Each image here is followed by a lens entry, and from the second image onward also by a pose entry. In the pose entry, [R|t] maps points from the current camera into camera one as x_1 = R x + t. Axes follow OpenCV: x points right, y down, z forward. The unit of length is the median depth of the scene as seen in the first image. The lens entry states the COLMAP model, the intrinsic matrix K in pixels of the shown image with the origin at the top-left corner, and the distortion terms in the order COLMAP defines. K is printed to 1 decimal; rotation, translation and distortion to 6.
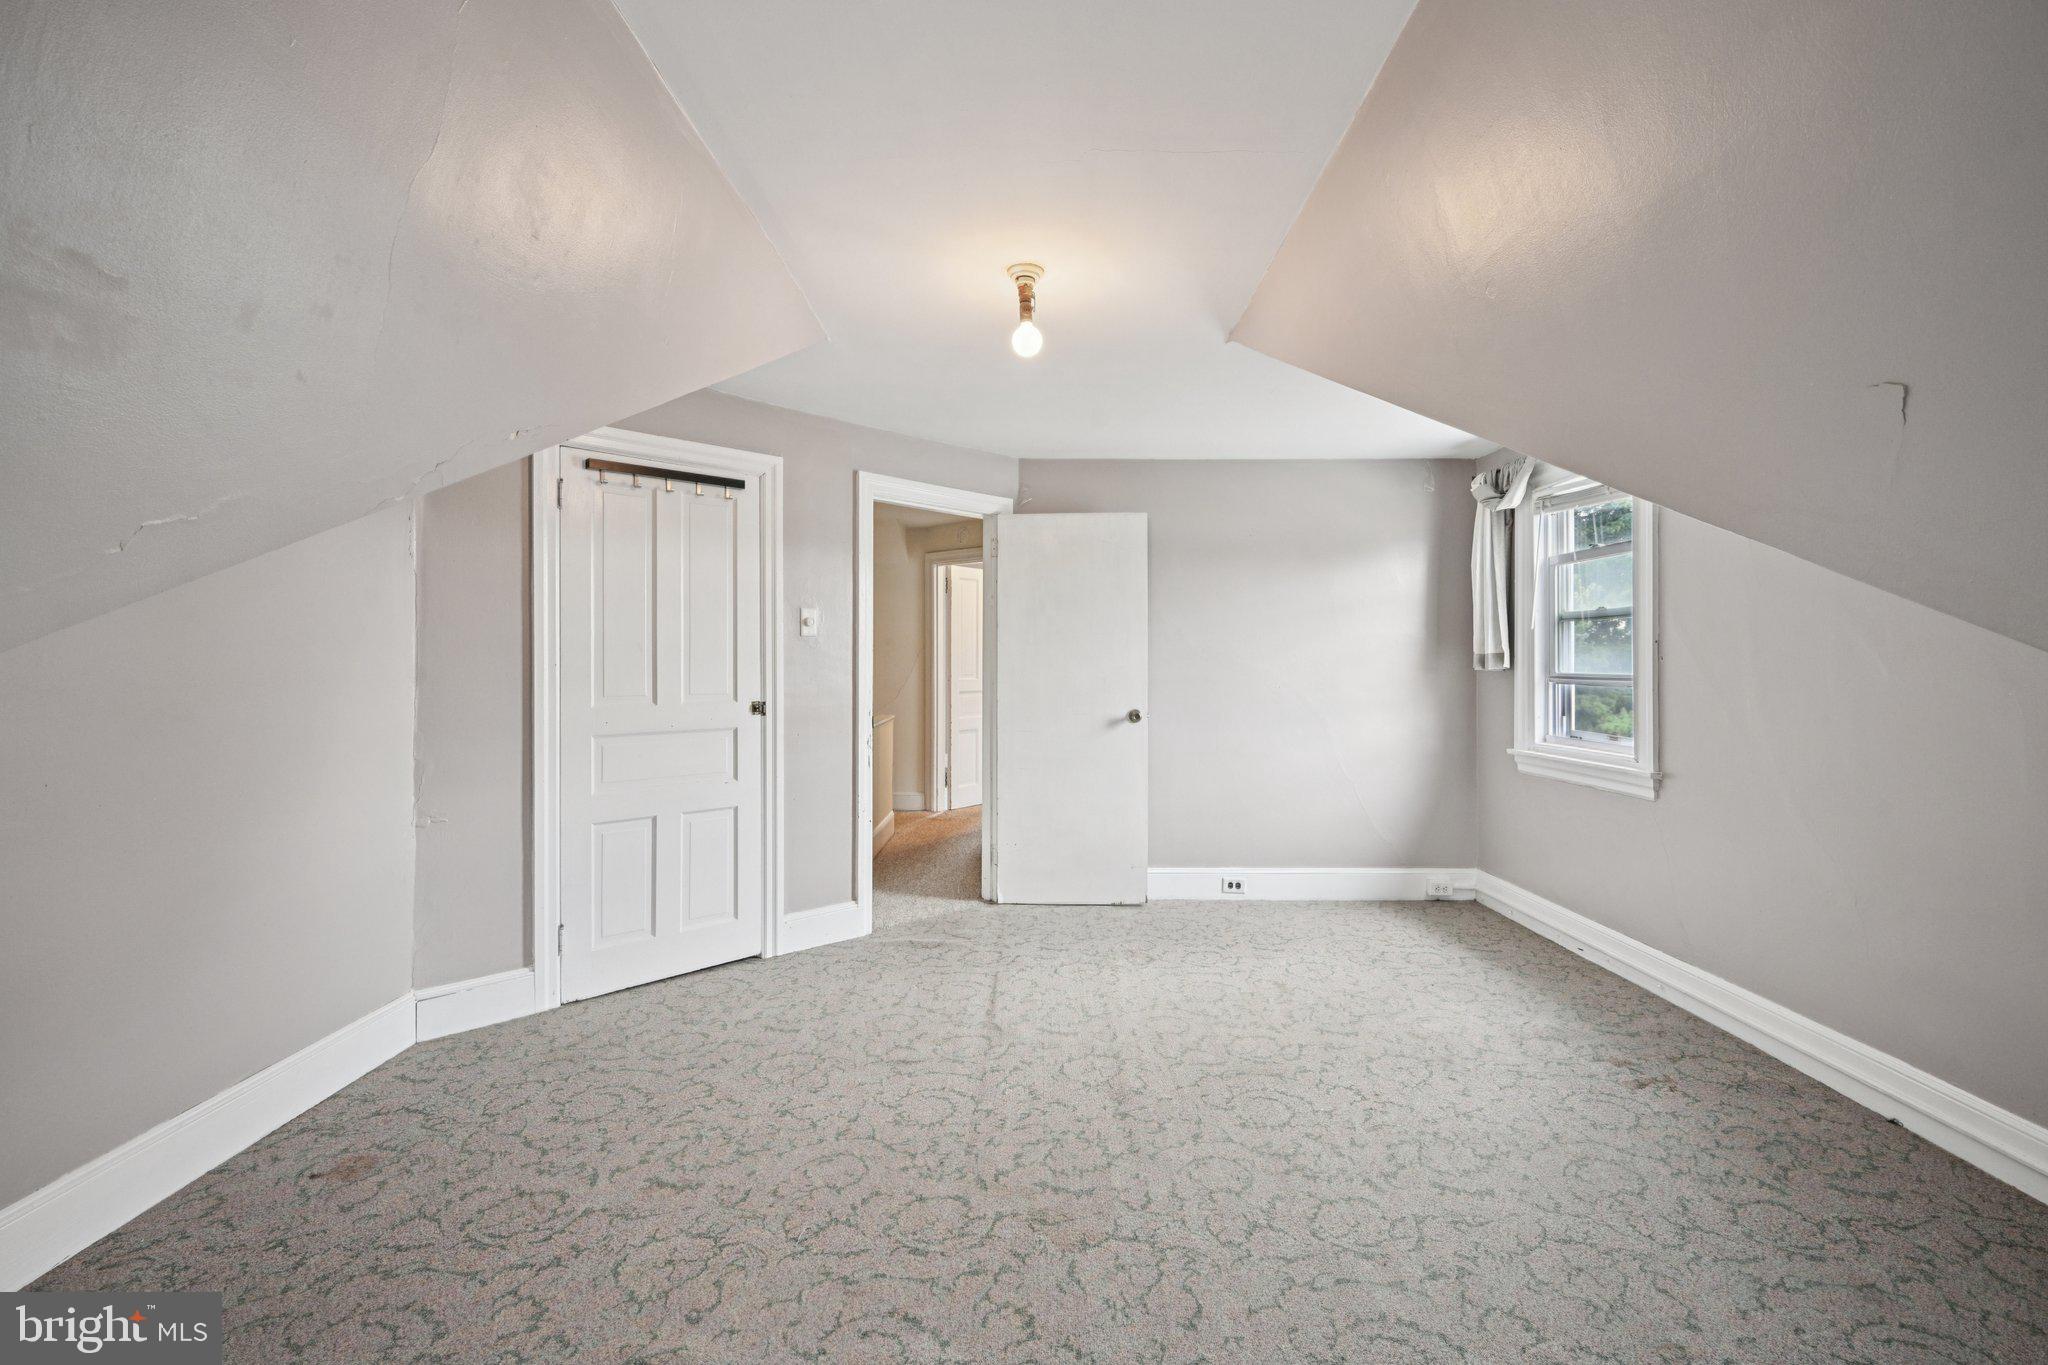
lens RADIAL K [[928.0, 0, 1023.8], [0, 928.0, 672.1], [0, 0, 1]] dist [-0.003308, -0.000841]
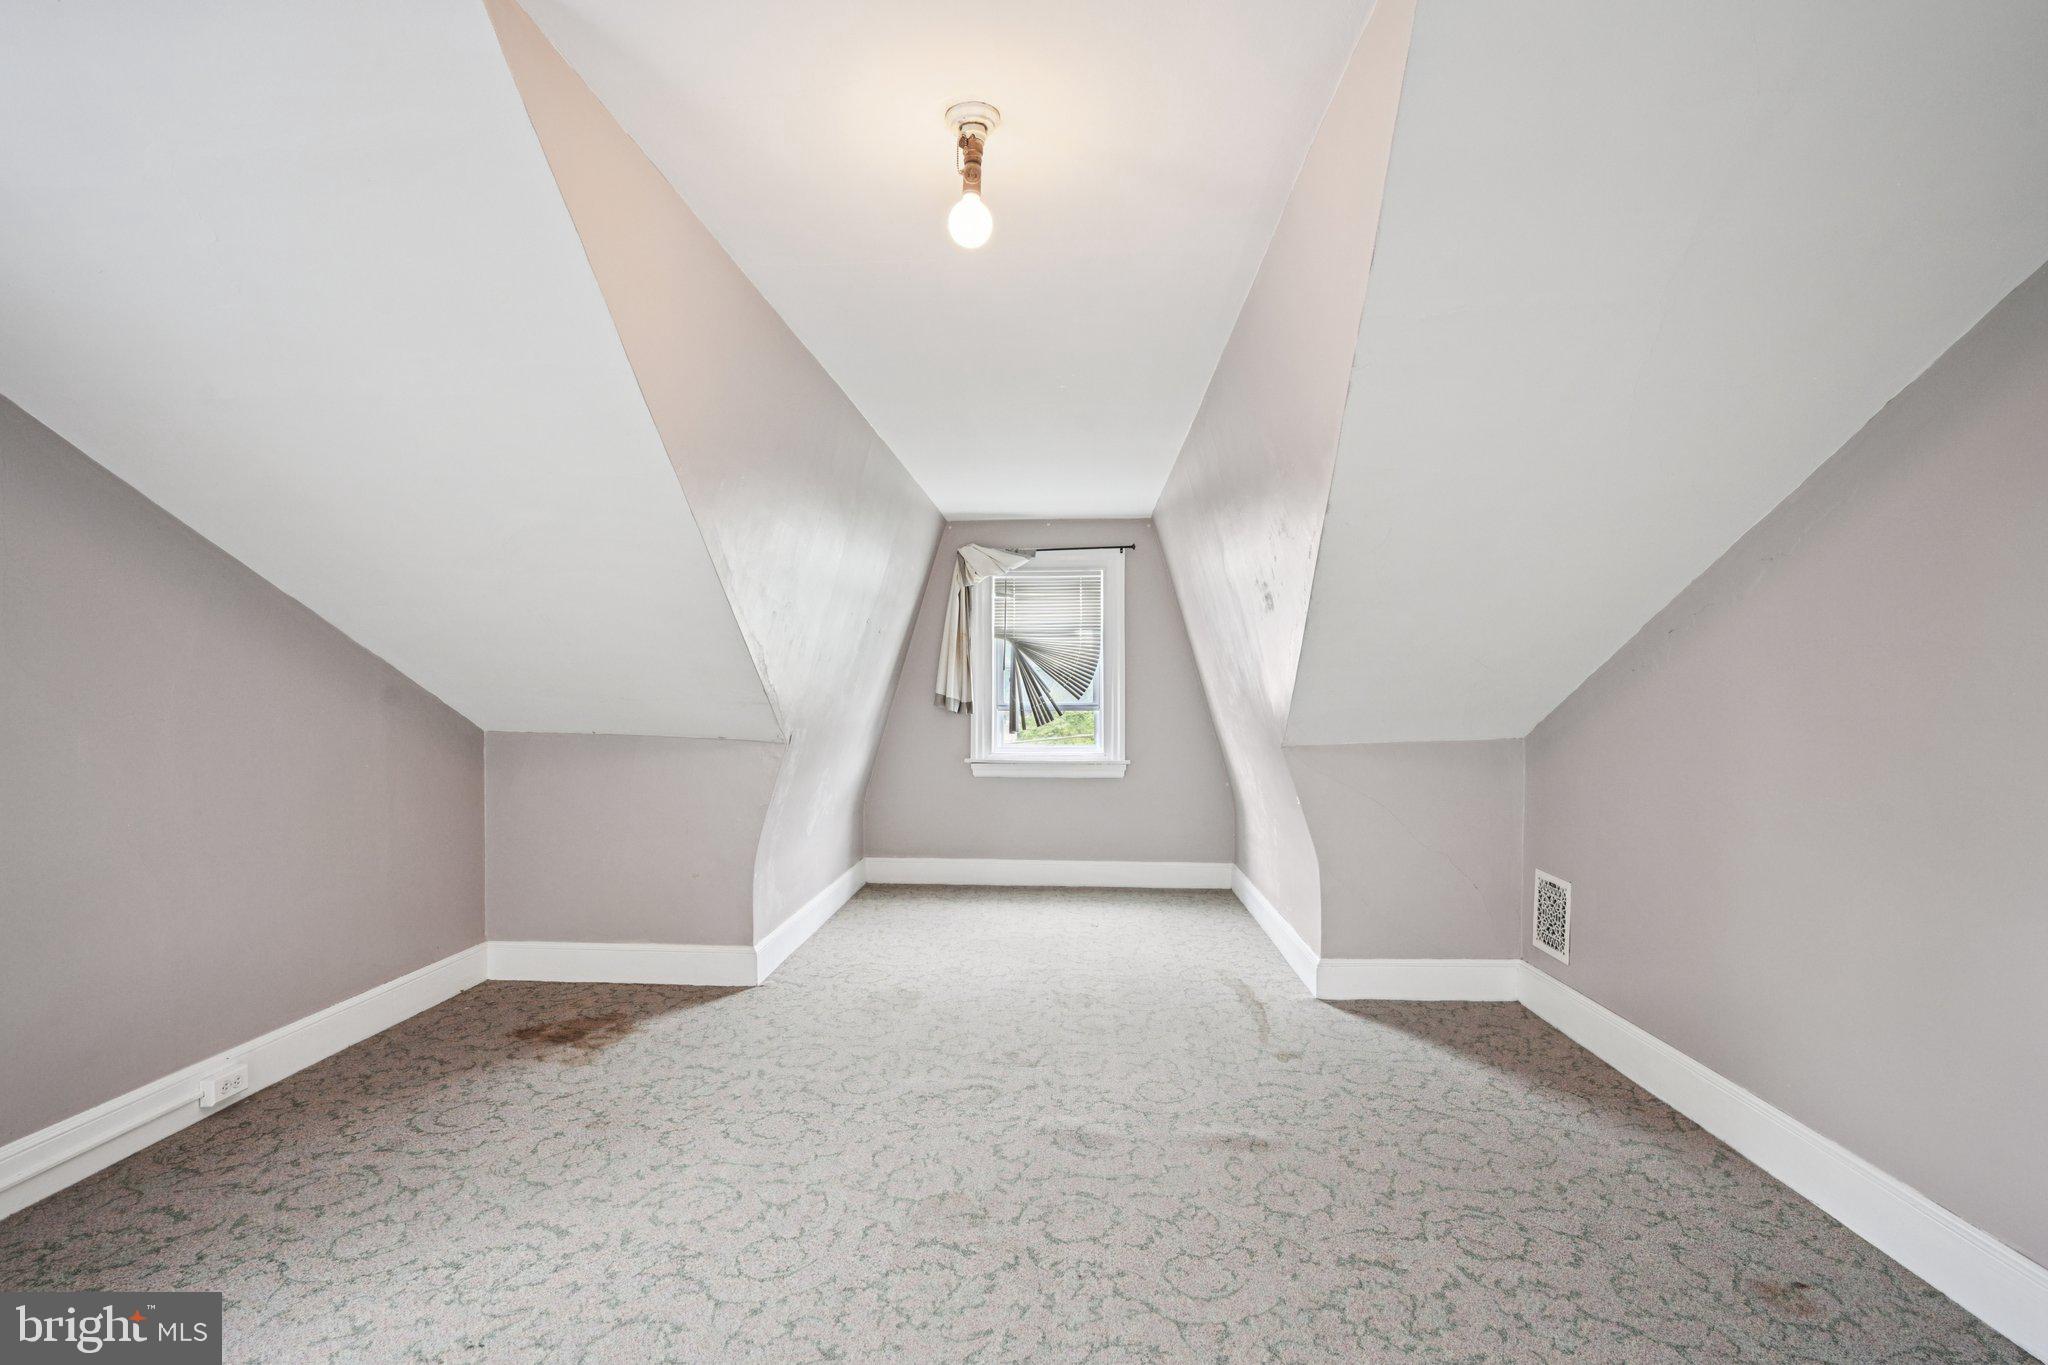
lens RADIAL K [[928.0, 0, 1024.6], [0, 928.0, 681.3], [0, 0, 1]] dist [-0.003308, -0.000841]
pose [[-0.999340, 0.001685, 0.036285, -0.072751], [0.002050, 0.999948, 0.010012, -0.033849], [-0.036266, 0.010079, -0.999291, 1.949610]]
